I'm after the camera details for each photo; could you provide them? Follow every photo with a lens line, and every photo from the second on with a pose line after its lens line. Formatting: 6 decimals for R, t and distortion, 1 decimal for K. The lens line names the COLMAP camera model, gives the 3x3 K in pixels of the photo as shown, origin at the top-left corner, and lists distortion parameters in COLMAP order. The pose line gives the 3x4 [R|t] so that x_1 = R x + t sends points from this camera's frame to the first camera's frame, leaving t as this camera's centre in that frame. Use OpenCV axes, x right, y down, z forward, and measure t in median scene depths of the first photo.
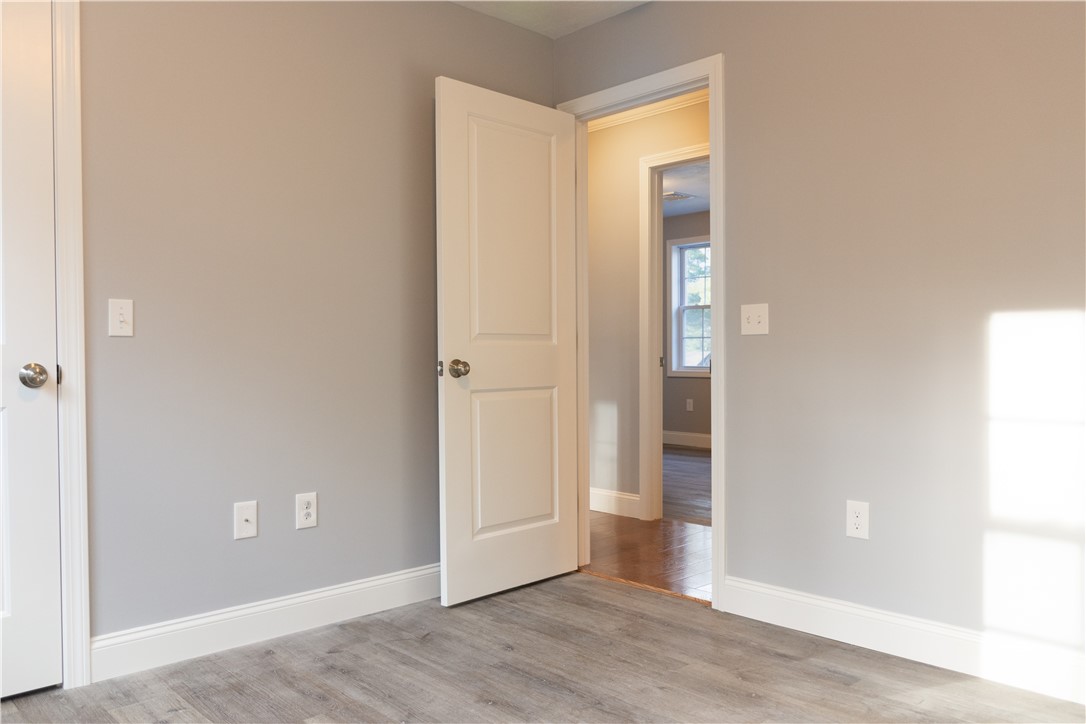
lens RADIAL K [[838.8, 0, 526.6], [0, 838.8, 363.2], [0, 0, 1]] dist [0.012347, 0.002896]
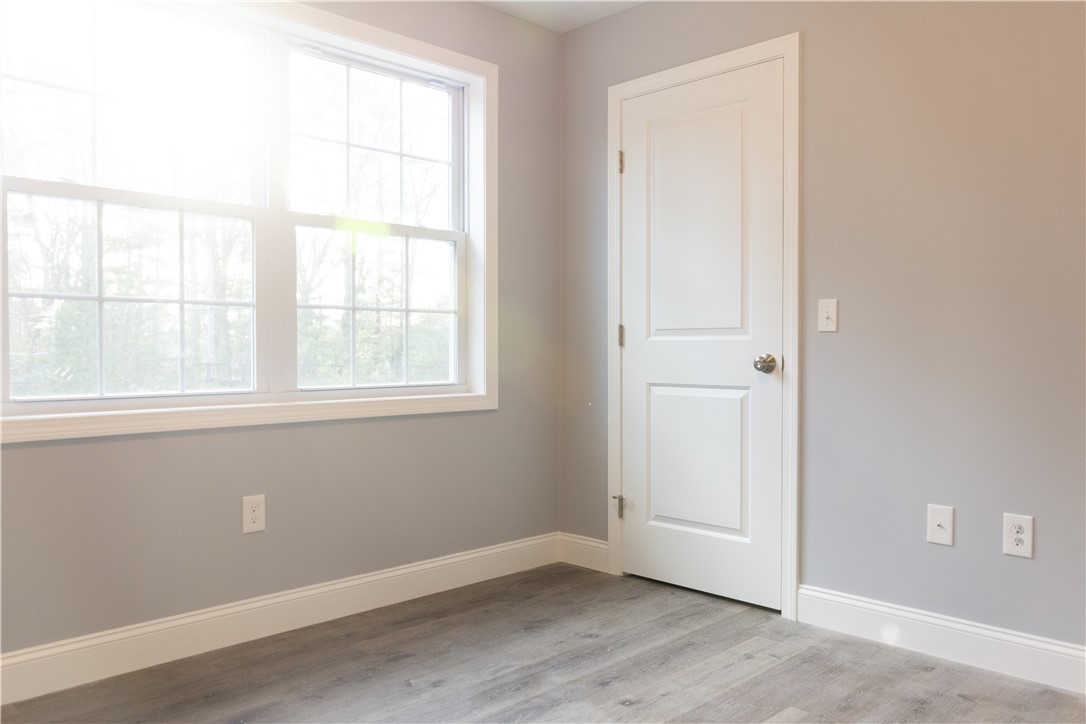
lens RADIAL K [[833.1, 0, 543.9], [0, 833.1, 366.2], [0, 0, 1]] dist [-0.009296, 0.000676]
pose [[0.028187, 0.024191, -0.999310, 0.636250], [-0.013594, 0.999624, 0.023815, -0.006755], [0.999510, 0.012913, 0.028505, 0.587223]]
